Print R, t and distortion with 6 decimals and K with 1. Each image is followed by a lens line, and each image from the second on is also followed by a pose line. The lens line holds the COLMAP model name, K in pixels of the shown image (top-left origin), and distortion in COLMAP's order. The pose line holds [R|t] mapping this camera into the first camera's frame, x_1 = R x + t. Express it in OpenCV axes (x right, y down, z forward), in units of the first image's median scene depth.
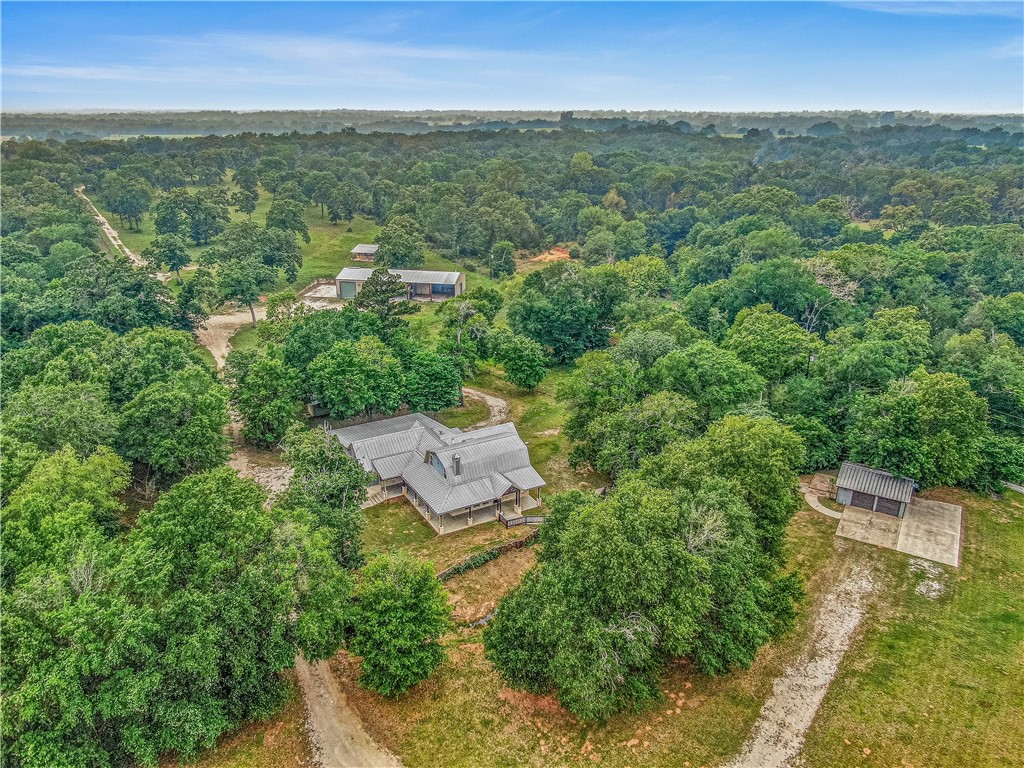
lens RADIAL K [[736.9, 0, 508.8], [0, 736.9, 384.5], [0, 0, 1]] dist [-0.018537, -0.001031]
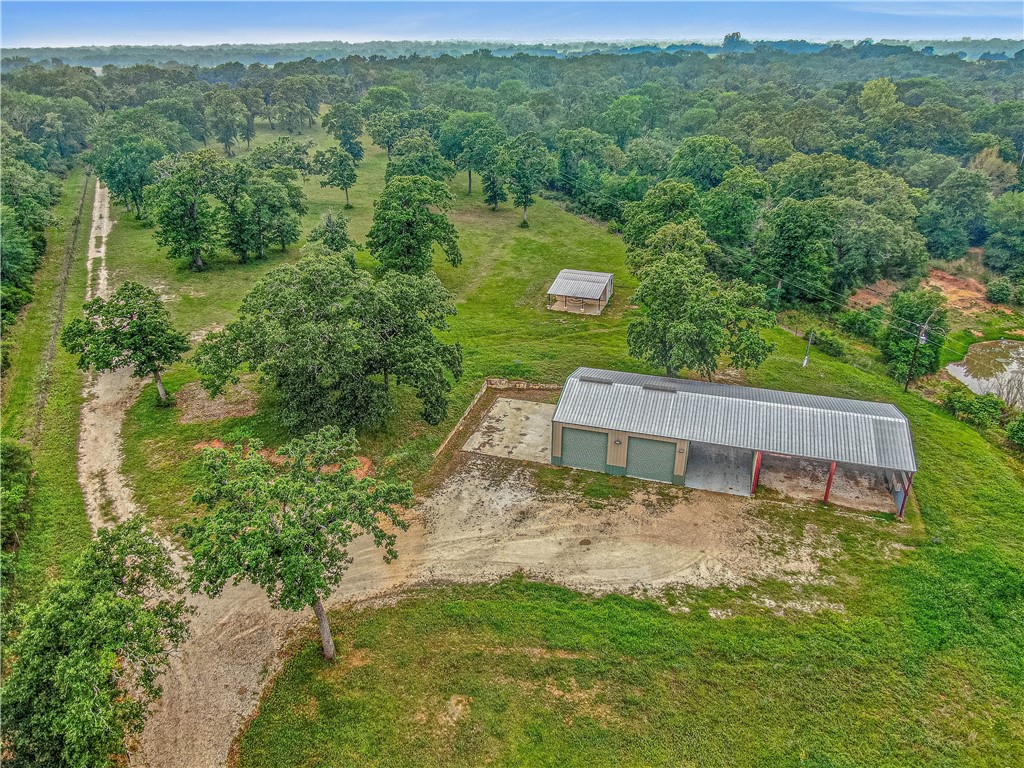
lens RADIAL K [[736.9, 0, 510.2], [0, 736.9, 382.0], [0, 0, 1]] dist [-0.018537, -0.001031]
pose [[0.990323, 0.049114, -0.129797, -0.145282], [-0.038878, 0.996016, 0.080253, -0.132828], [0.133221, -0.074430, 0.988288, 0.440846]]
